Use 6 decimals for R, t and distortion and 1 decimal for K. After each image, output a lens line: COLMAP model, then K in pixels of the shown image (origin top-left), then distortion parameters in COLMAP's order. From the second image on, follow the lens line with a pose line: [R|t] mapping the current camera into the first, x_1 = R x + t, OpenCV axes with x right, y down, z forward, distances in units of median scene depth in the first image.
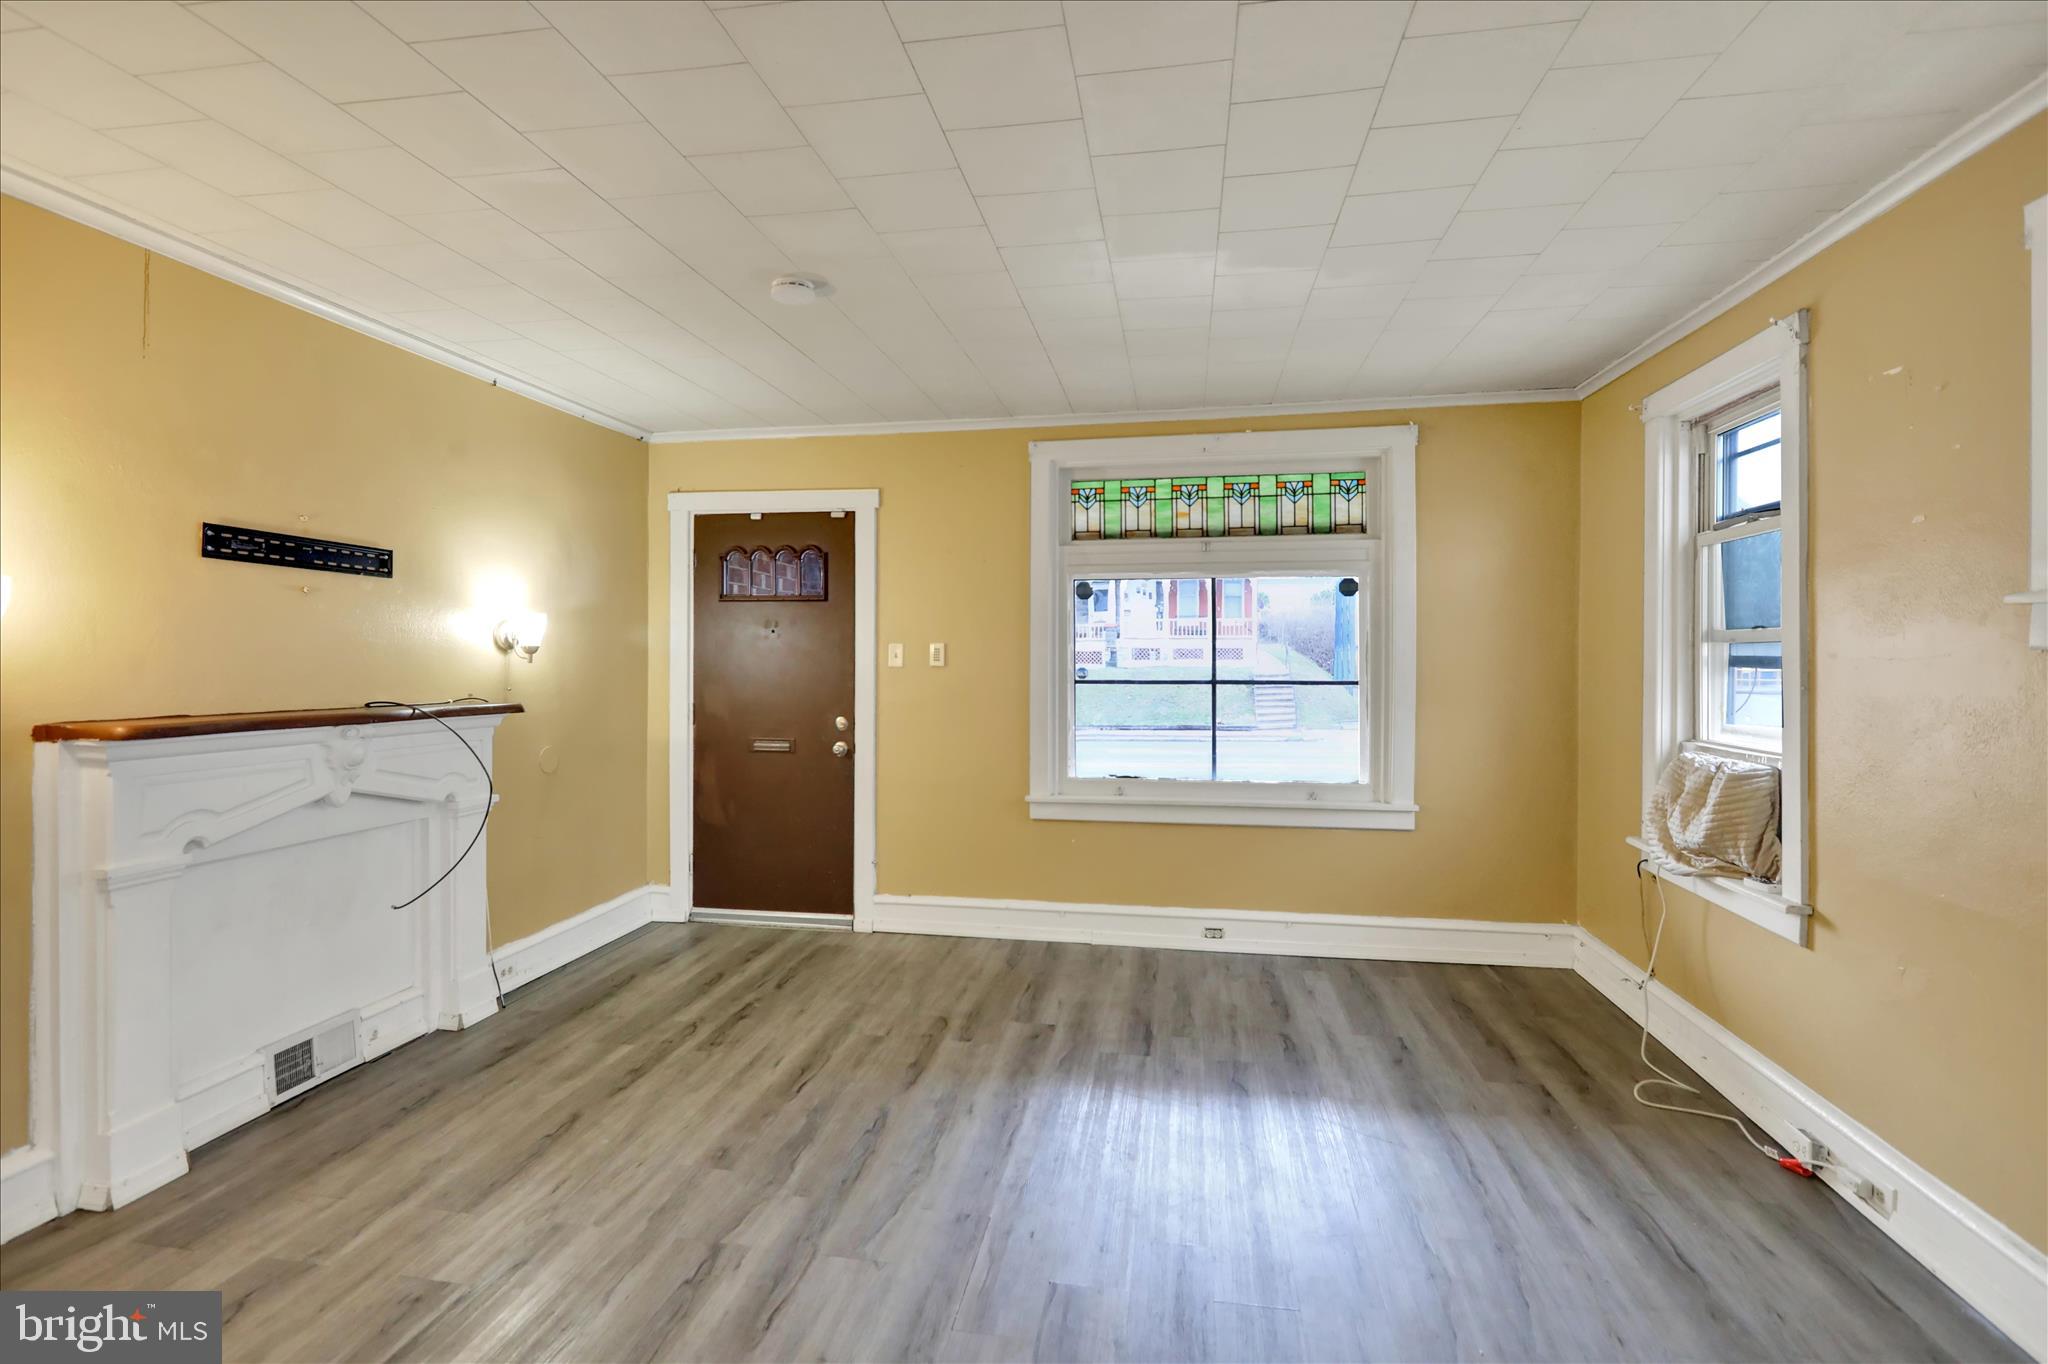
lens RADIAL K [[975.9, 0, 982.0], [0, 975.9, 646.7], [0, 0, 1]] dist [0.000128, 0.000013]
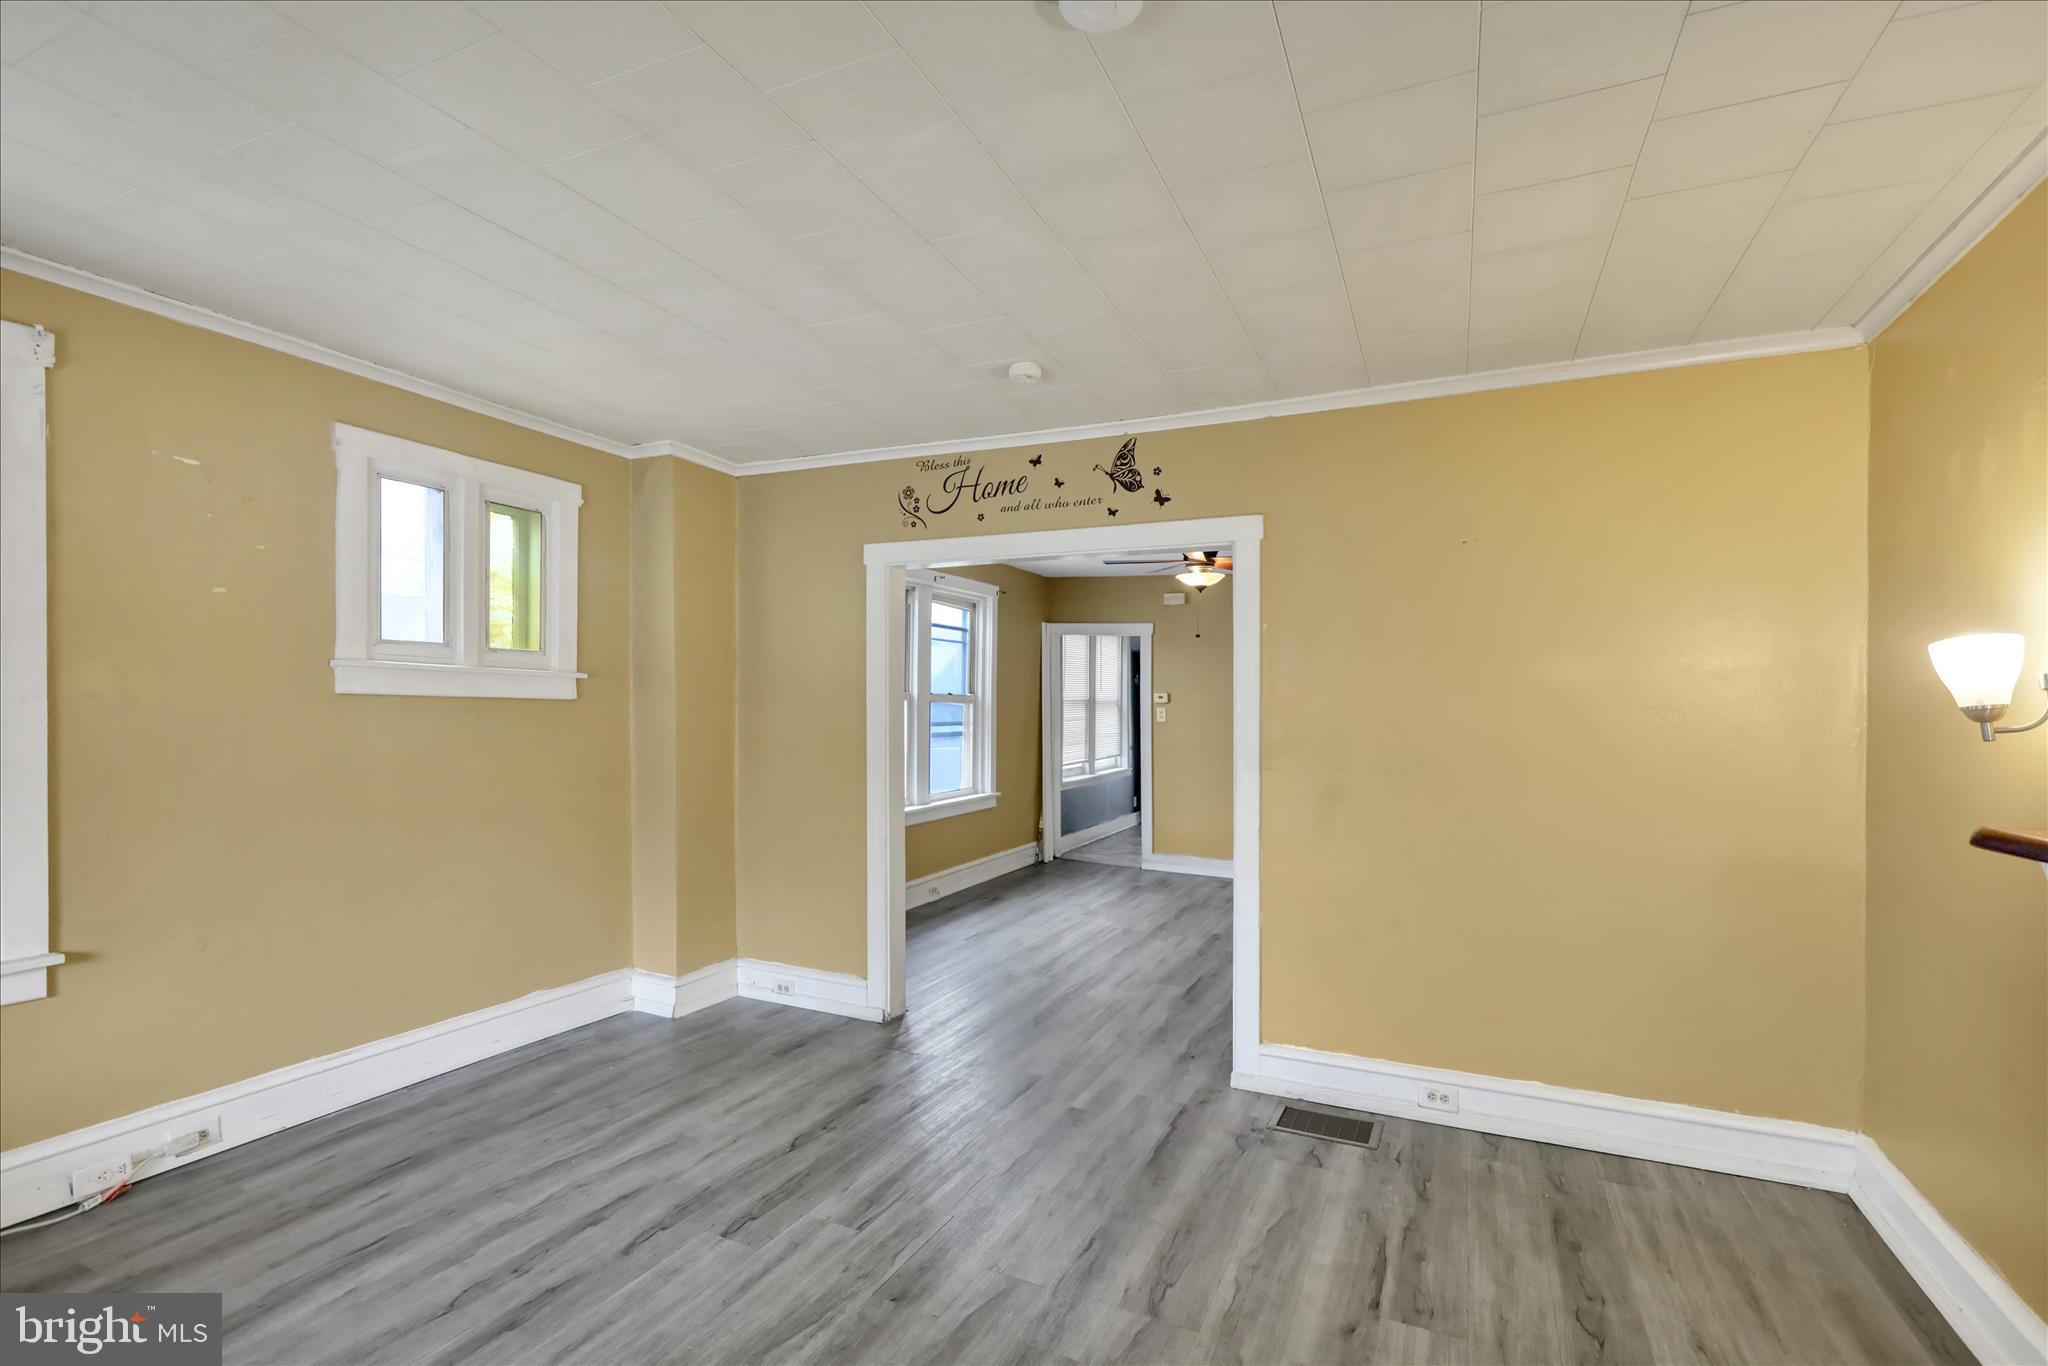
lens RADIAL K [[938.0, 0, 996.9], [0, 938.0, 725.6], [0, 0, 1]] dist [-0.000287, -0.000011]
pose [[-0.972238, -0.020384, 0.233104, -0.235889], [-0.016852, 0.999711, 0.017132, 0.006507], [-0.233386, 0.012728, -0.972301, 1.404783]]
